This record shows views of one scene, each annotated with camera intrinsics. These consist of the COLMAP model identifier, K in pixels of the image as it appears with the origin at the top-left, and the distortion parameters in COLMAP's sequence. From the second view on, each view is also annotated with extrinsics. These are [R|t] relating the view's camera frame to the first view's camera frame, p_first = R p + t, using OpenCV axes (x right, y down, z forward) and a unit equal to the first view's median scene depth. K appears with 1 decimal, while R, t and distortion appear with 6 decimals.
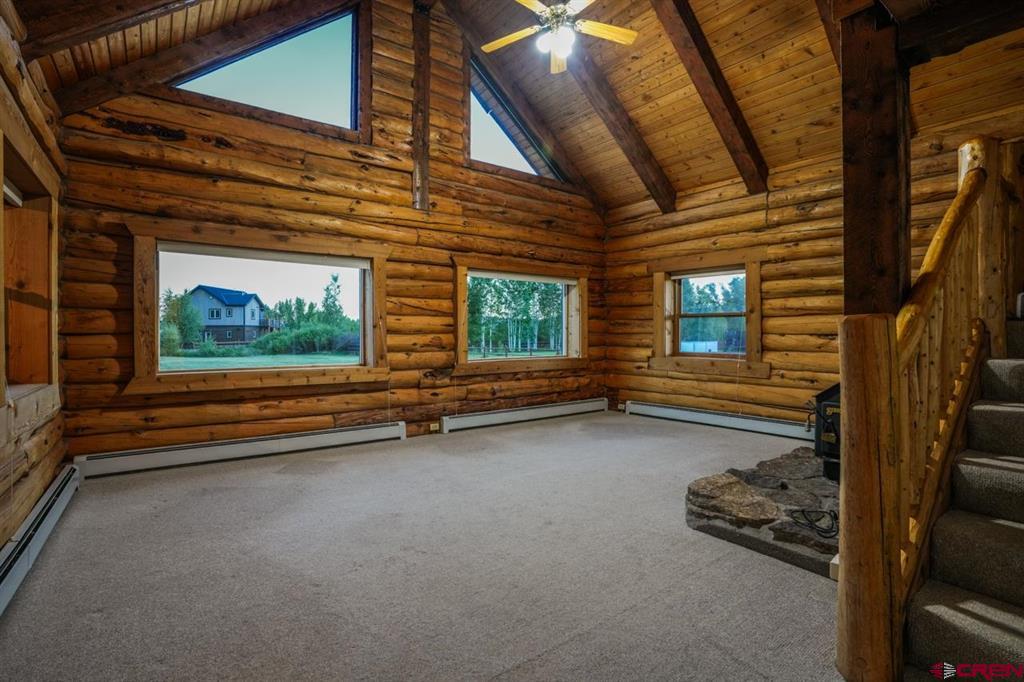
lens RADIAL K [[482.2, 0, 506.7], [0, 482.2, 336.9], [0, 0, 1]] dist [-0.056718, 0.019828]
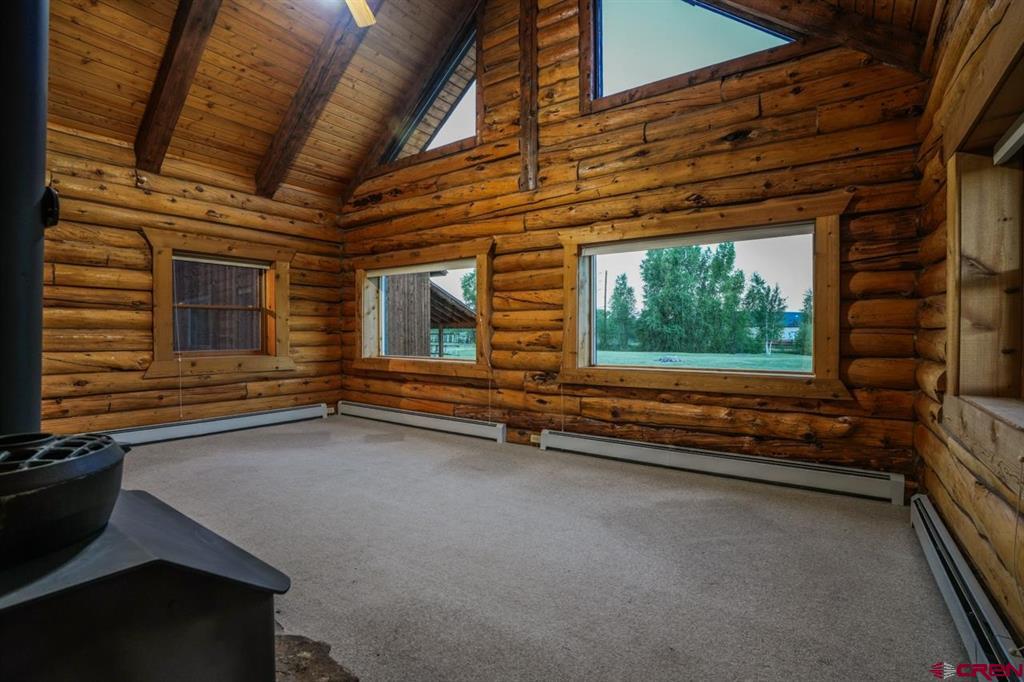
lens RADIAL K [[482.2, 0, 510.4], [0, 482.2, 340.4], [0, 0, 1]] dist [-0.056718, 0.019828]
pose [[0.315715, 0.012456, -0.948772, 0.654533], [-0.008784, 0.999909, 0.010204, 0.002608], [0.948813, 0.005113, 0.315796, 0.690626]]
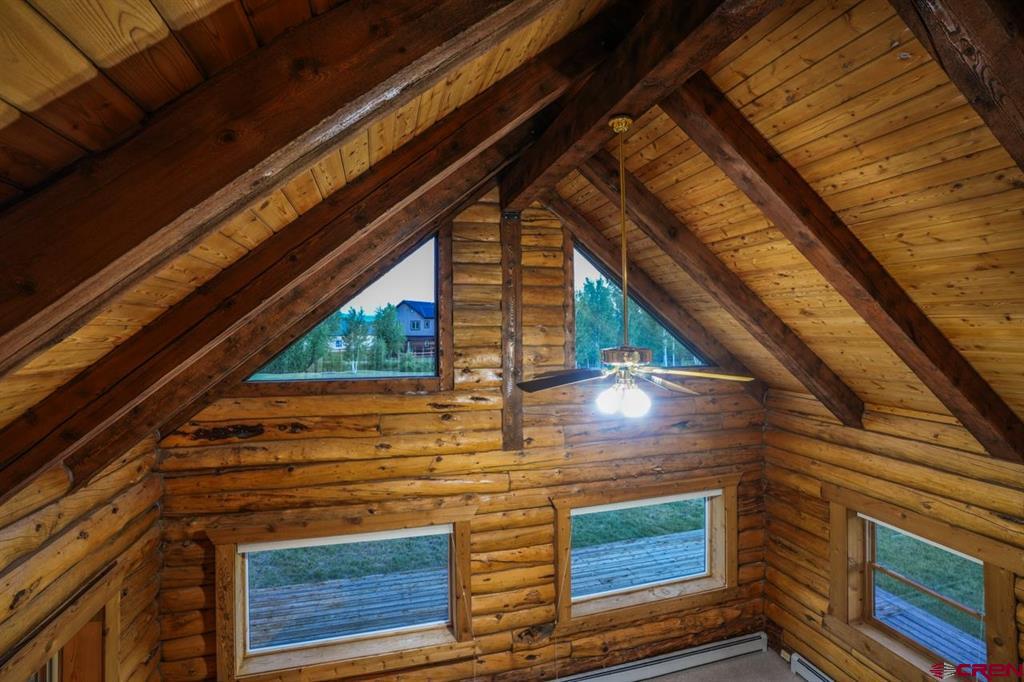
lens RADIAL K [[482.2, 0, 513.9], [0, 482.2, 315.1], [0, 0, 1]] dist [-0.056718, 0.019828]
pose [[0.934143, -0.015469, -0.356563, 0.138416], [0.004876, 0.999520, -0.030588, -0.484177], [0.356865, 0.026835, 0.933770, 0.178609]]
